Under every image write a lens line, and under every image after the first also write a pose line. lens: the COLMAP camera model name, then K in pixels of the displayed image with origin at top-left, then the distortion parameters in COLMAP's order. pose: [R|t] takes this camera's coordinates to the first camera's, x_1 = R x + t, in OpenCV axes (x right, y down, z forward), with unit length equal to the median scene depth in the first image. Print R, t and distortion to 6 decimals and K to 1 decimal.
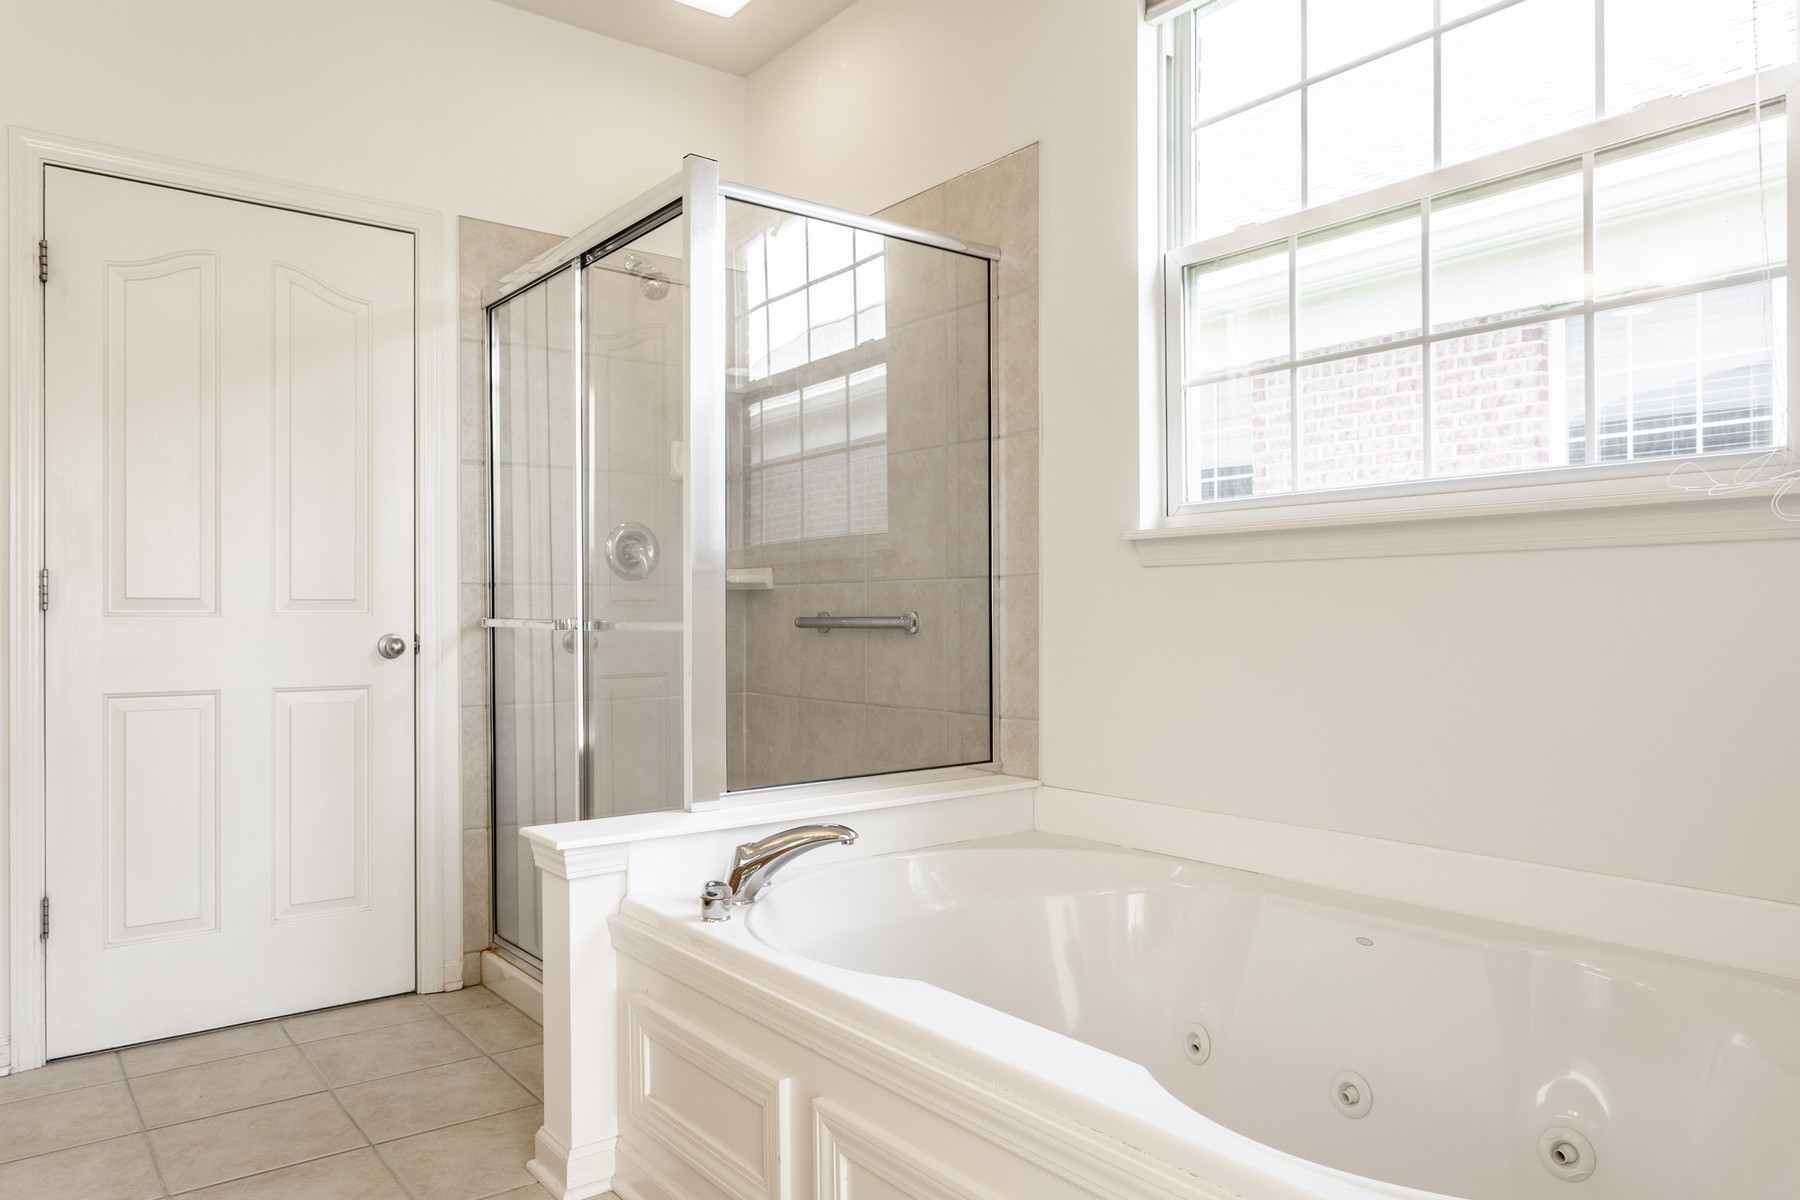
lens RADIAL K [[1207.9, 0, 896.1], [0, 1207.9, 604.9], [0, 0, 1]] dist [0.004576, -0.000919]
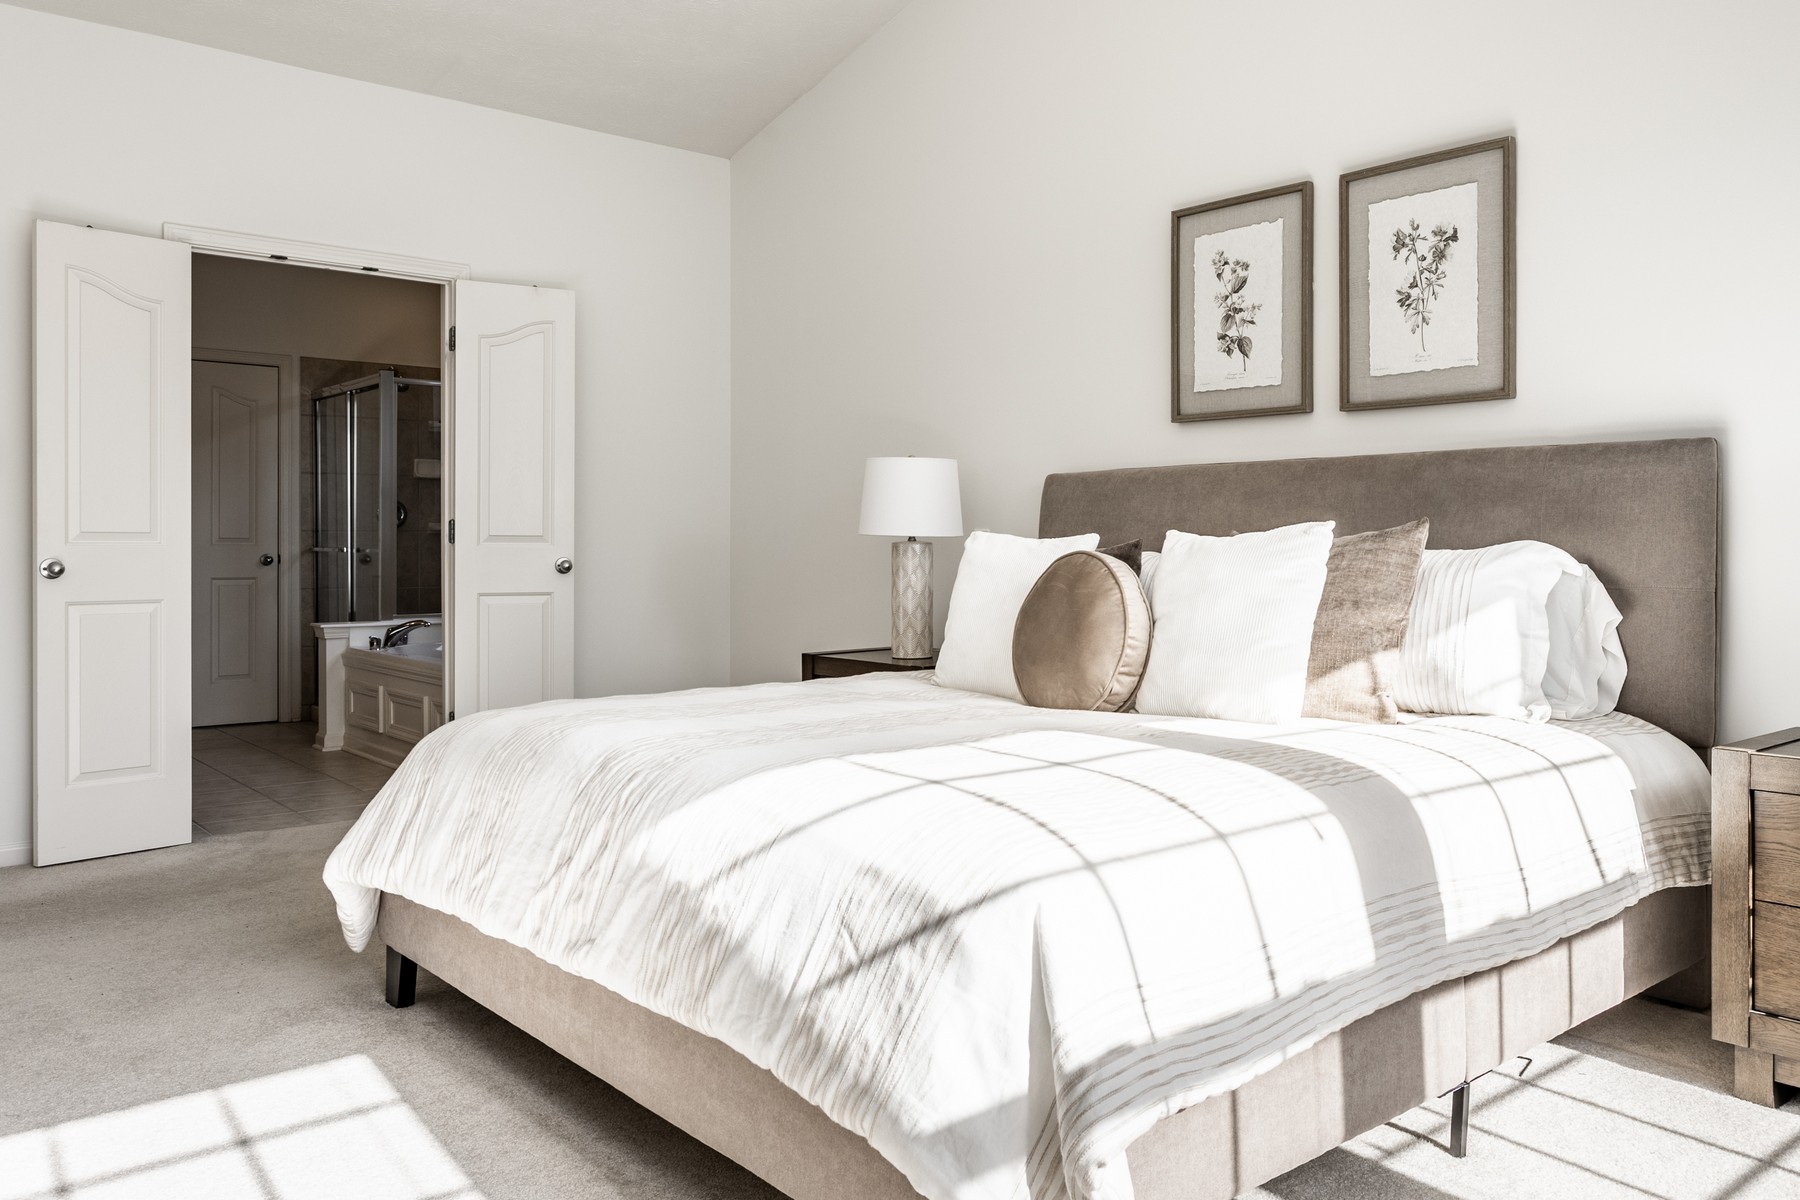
lens RADIAL K [[1260.5, 0, 904.1], [0, 1260.5, 549.9], [0, 0, 1]] dist [0.004389, 0.000673]
pose [[0.998857, 0.003602, 0.047671, 0.657980], [-0.003751, 0.999988, 0.003035, 0.006013], [-0.047660, -0.003211, 0.998858, -1.403634]]
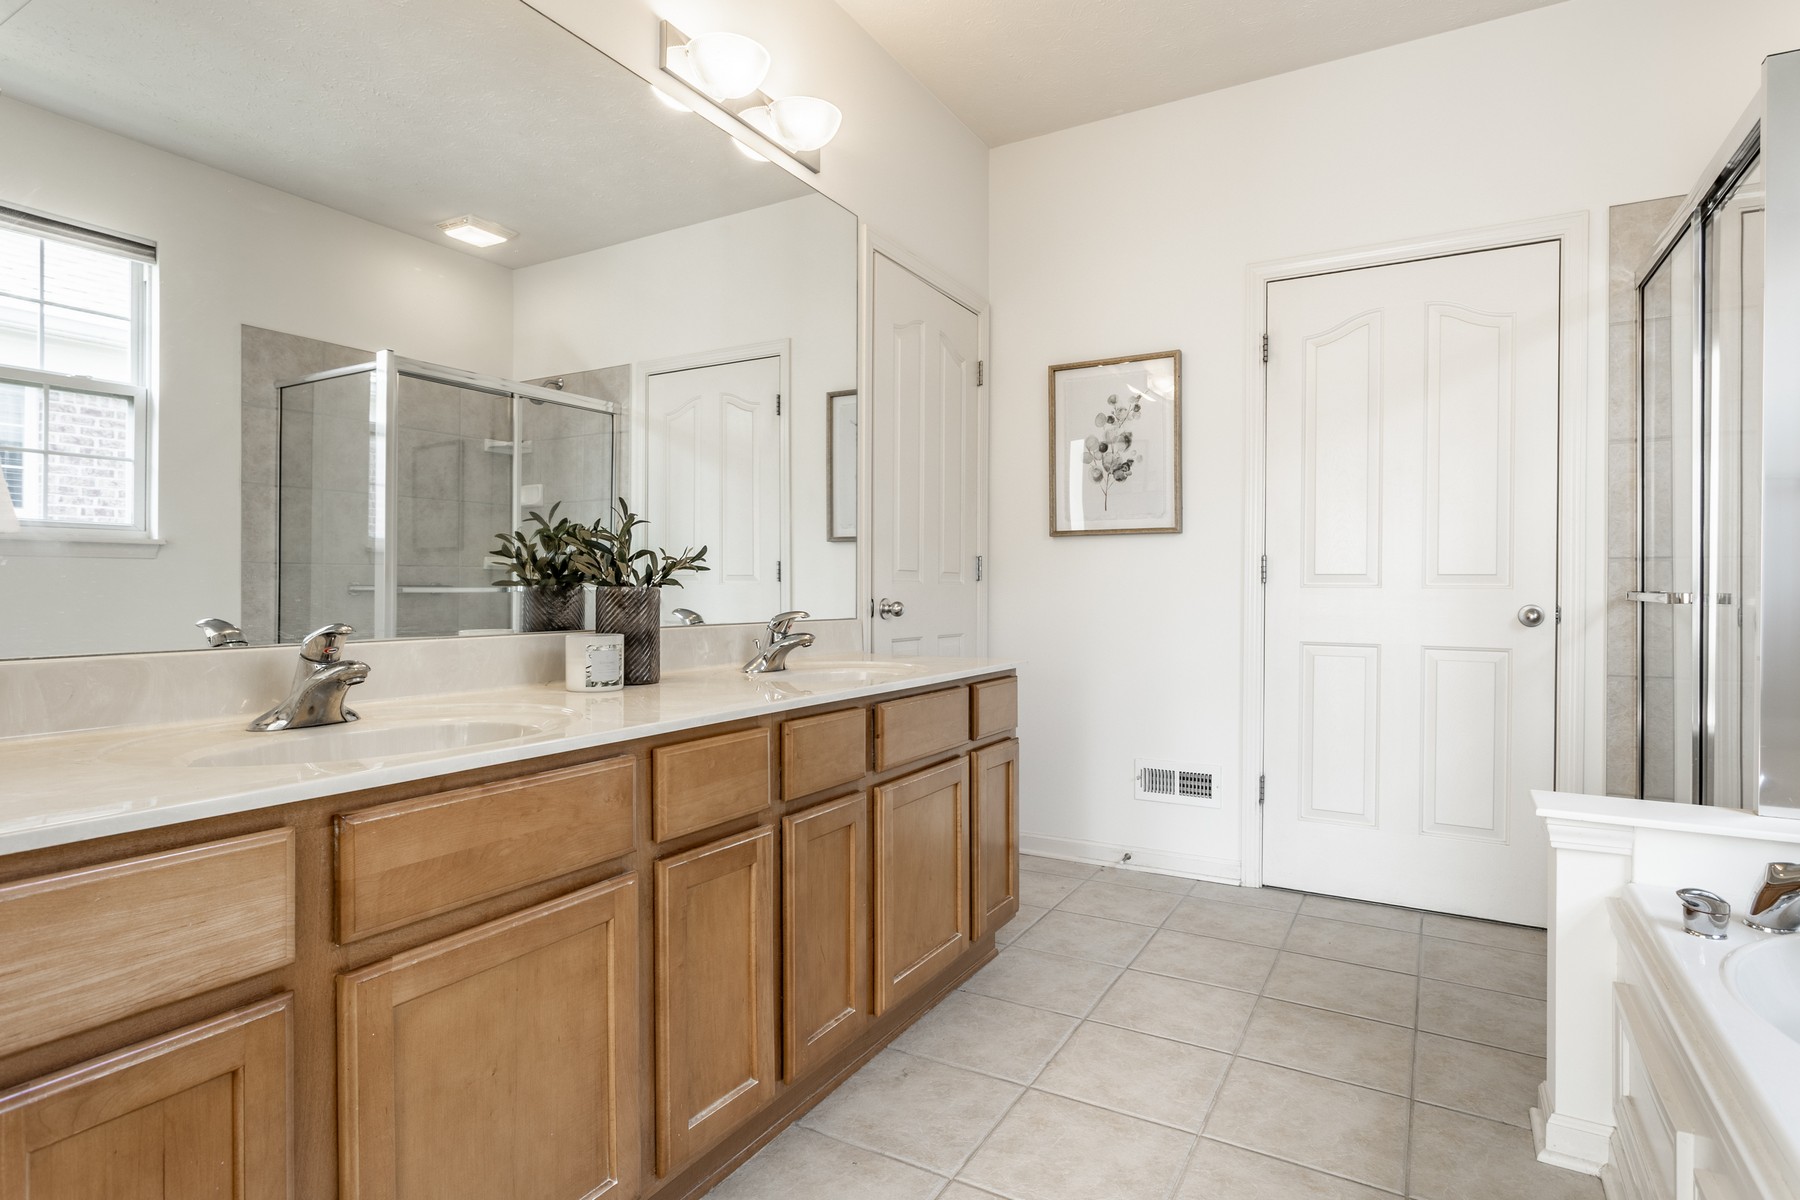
lens RADIAL K [[935.3, 0, 898.9], [0, 935.3, 589.2], [0, 0, 1]] dist [0.002264, 0.001373]
pose [[0.379763, 0.007251, -0.925055, 0.176270], [0.000468, 0.999968, 0.008030, 0.002369], [0.925084, -0.003482, 0.379747, 0.136743]]
